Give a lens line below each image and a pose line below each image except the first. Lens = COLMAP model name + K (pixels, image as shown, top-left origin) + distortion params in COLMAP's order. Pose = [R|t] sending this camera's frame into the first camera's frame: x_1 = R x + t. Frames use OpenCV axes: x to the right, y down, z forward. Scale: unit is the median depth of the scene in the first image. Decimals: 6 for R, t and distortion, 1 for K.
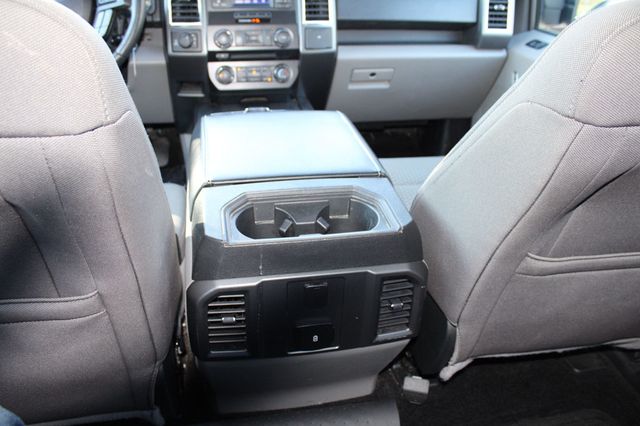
lens RADIAL K [[532.2, 0, 314.0], [0, 532.2, 211.3], [0, 0, 1]] dist [-0.168591, 0.148063]
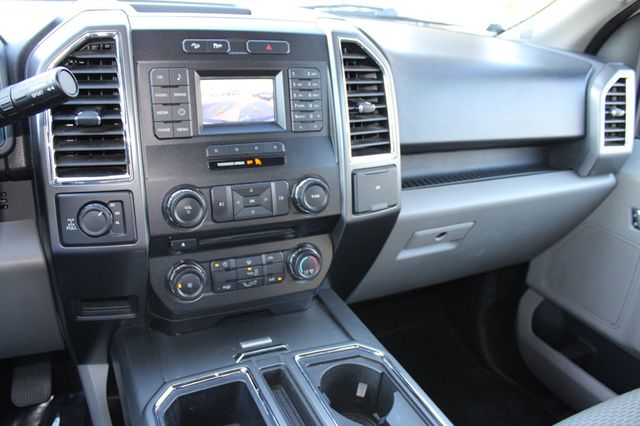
lens RADIAL K [[532.2, 0, 314.0], [0, 532.2, 211.3], [0, 0, 1]] dist [-0.168591, 0.148063]
pose [[0.968918, -0.058737, 0.240308, -0.166465], [0.083115, 0.992229, -0.092596, -0.265041], [-0.233002, 0.109692, 0.966270, 0.526287]]
